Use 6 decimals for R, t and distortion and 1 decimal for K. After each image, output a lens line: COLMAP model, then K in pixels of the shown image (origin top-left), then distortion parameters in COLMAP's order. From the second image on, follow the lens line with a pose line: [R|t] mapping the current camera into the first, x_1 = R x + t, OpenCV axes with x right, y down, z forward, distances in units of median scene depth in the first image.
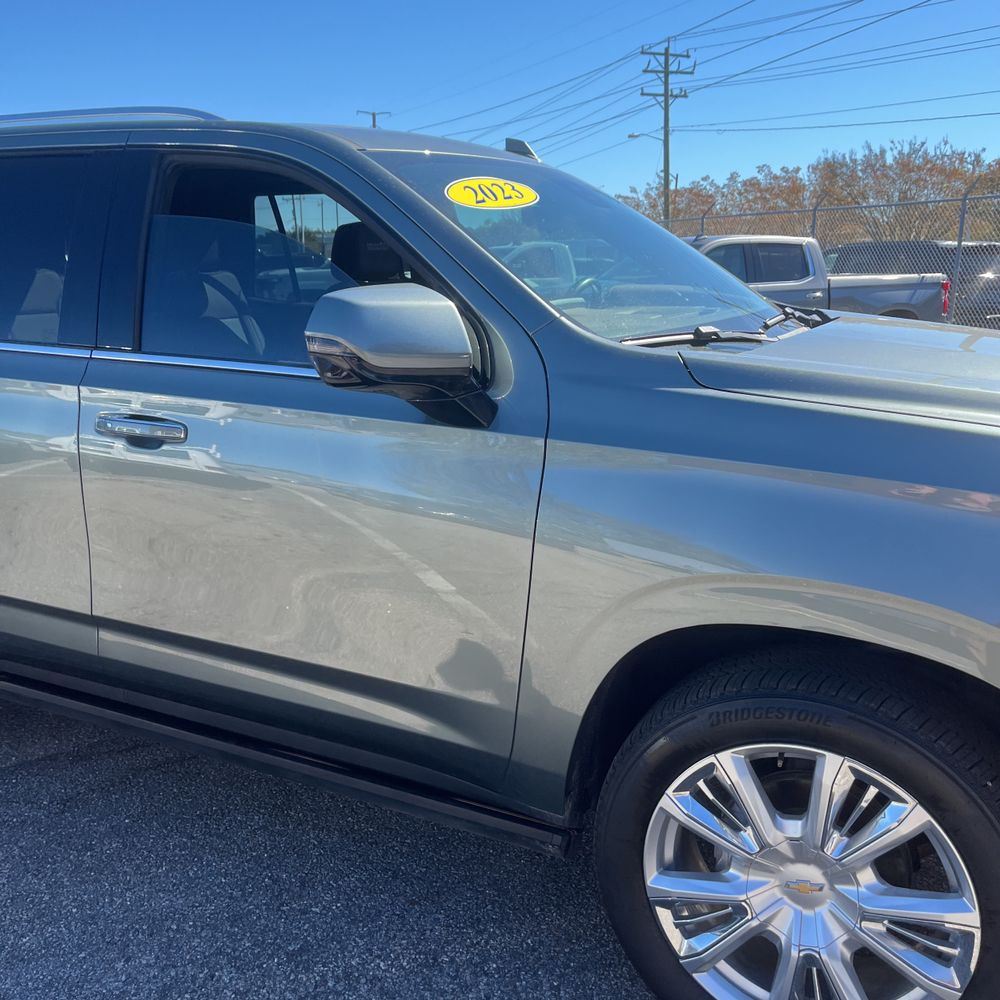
lens RADIAL K [[997.8, 0, 500.0], [0, 997.8, 500.0], [0, 0, 1]] dist [0.056770, -0.071362]
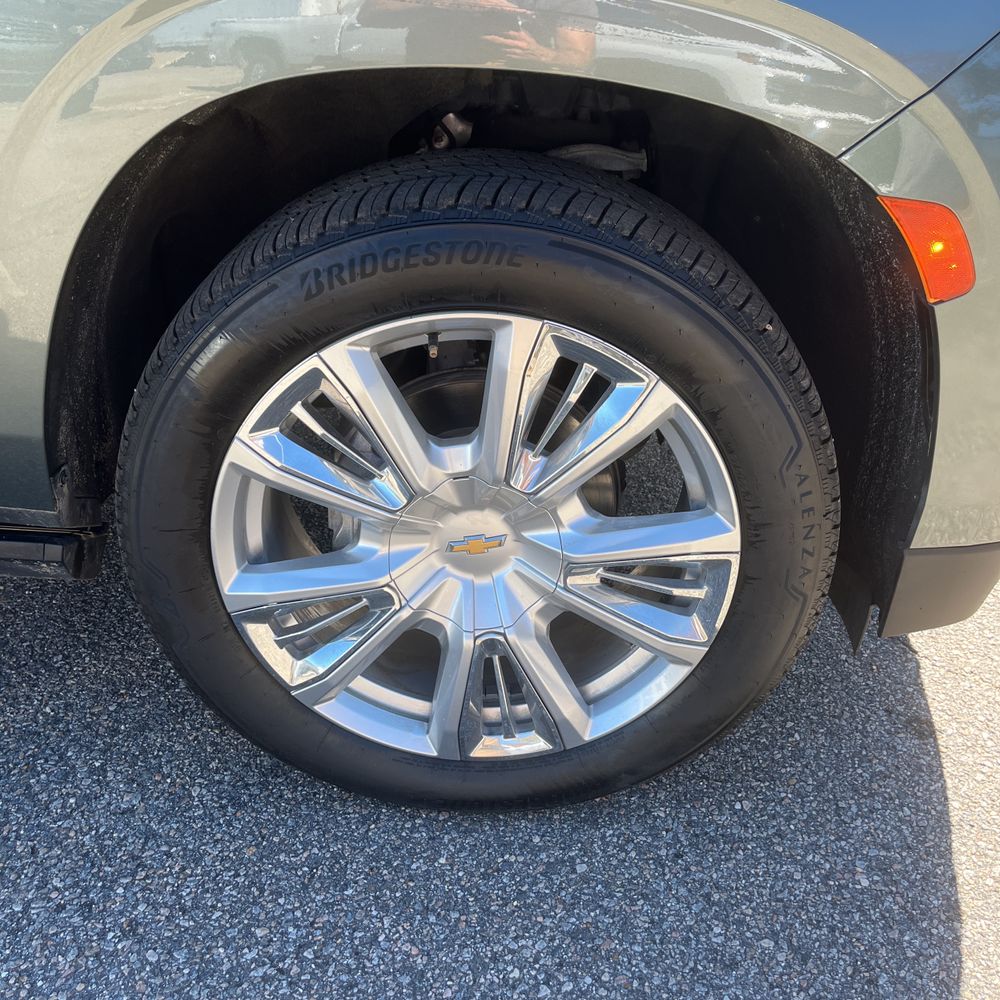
lens RADIAL K [[997.8, 0, 500.0], [0, 997.8, 500.0], [0, 0, 1]] dist [0.056770, -0.071362]
pose [[0.902519, -0.172566, 0.394563, 0.073246], [0.045606, 0.949351, 0.310890, 0.163048], [-0.428228, -0.262589, 0.864678, 0.458627]]
